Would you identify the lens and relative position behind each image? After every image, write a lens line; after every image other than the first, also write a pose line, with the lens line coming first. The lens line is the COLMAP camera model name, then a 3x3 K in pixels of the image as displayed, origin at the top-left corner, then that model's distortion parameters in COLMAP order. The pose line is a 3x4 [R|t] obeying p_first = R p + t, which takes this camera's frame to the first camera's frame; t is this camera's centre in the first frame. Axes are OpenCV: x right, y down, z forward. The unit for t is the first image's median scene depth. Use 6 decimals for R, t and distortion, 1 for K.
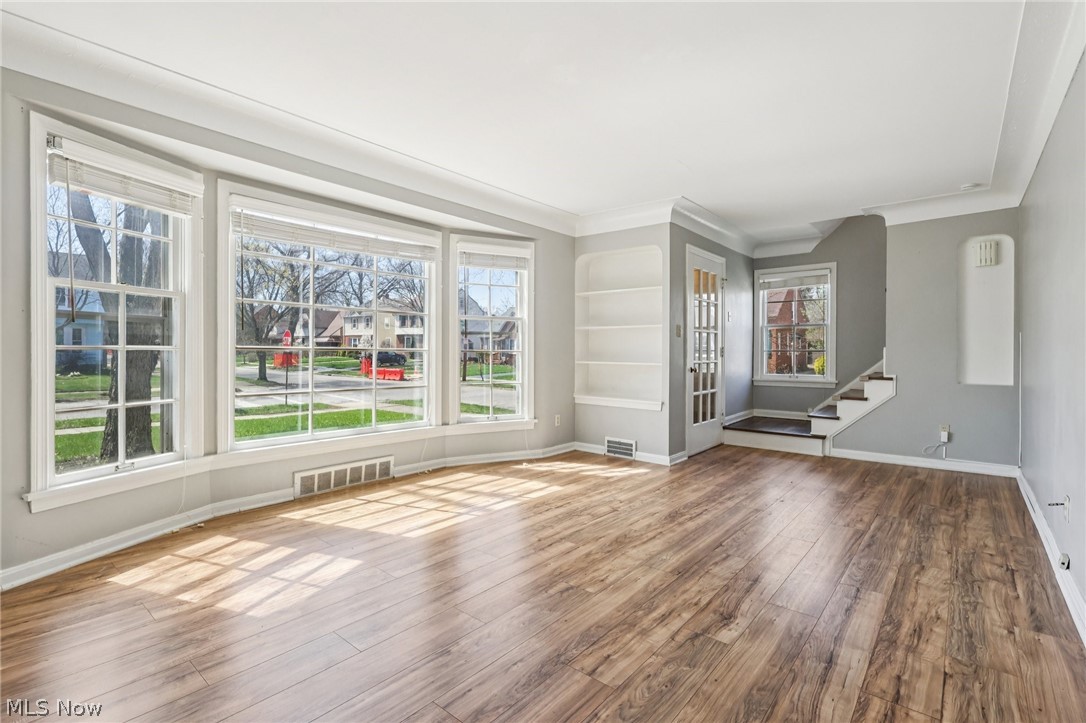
lens RADIAL K [[508.4, 0, 539.0], [0, 508.4, 350.4], [0, 0, 1]] dist [-0.003187, -0.000468]
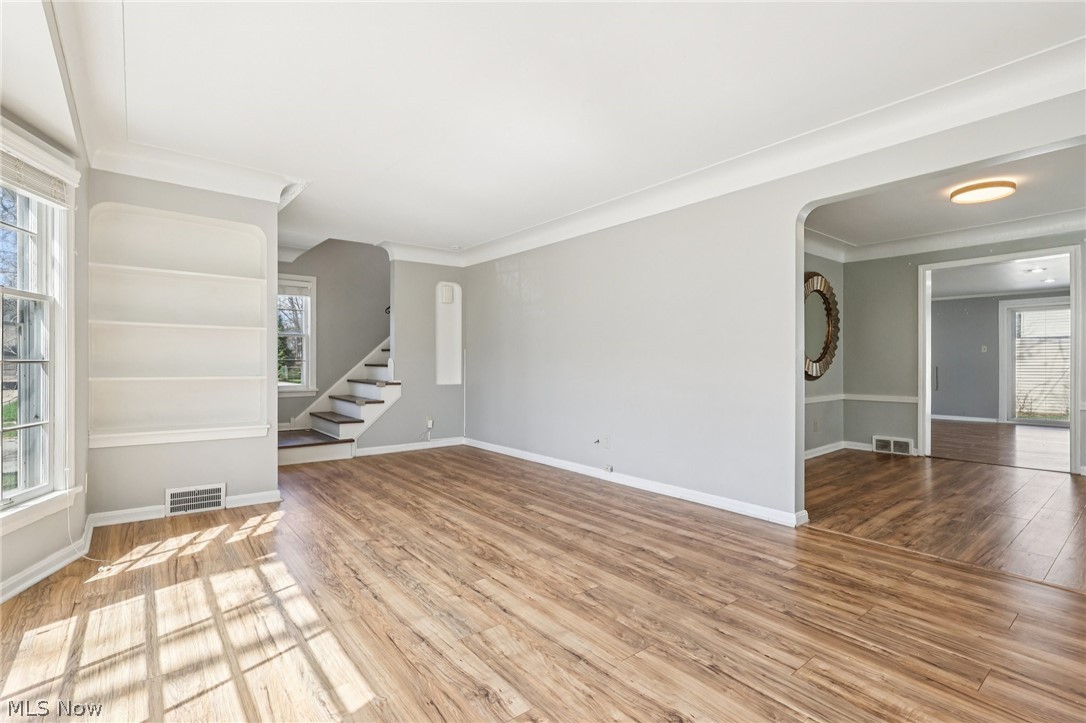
lens RADIAL K [[500.6, 0, 543.0], [0, 500.6, 361.5], [0, 0, 1]] dist [-0.009662, -0.000057]
pose [[0.191679, -0.000512, 0.981458, -0.781244], [-0.004038, 0.999991, 0.001311, -0.001954], [-0.981449, -0.004214, 0.191675, 0.742398]]
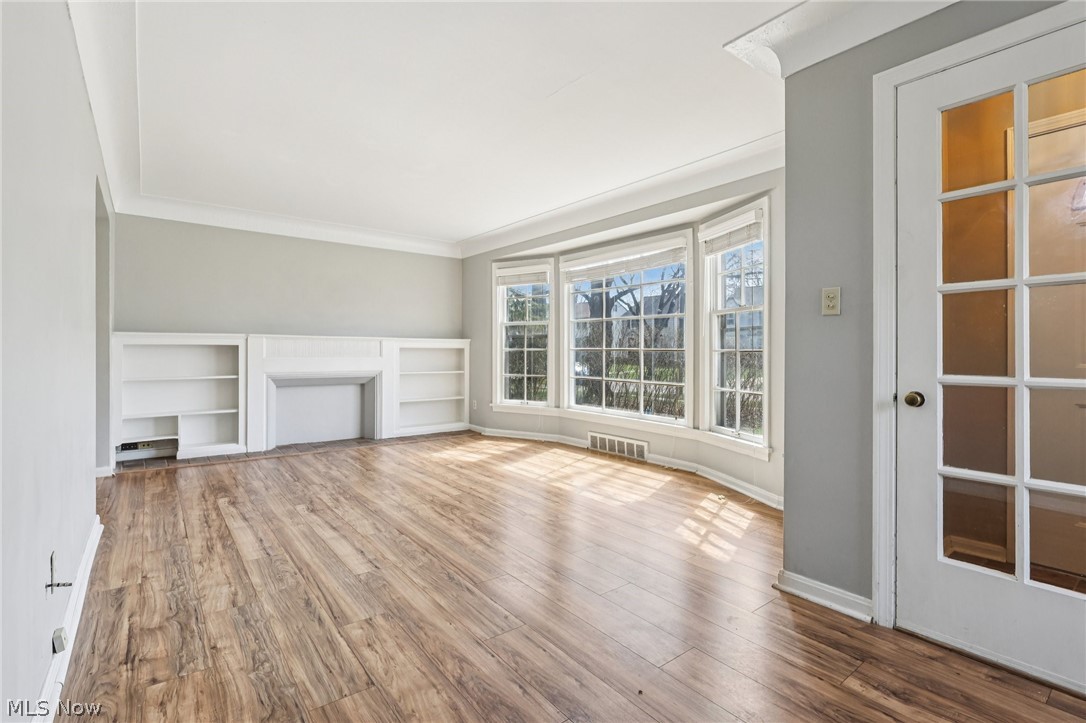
lens RADIAL K [[508.4, 0, 539.0], [0, 508.4, 350.4], [0, 0, 1]] dist [-0.003187, -0.000468]
pose [[-0.215247, -0.008095, -0.976526, 1.335044], [-0.006345, 0.999956, -0.006890, 0.013746], [0.976539, 0.004713, -0.215288, 1.517470]]
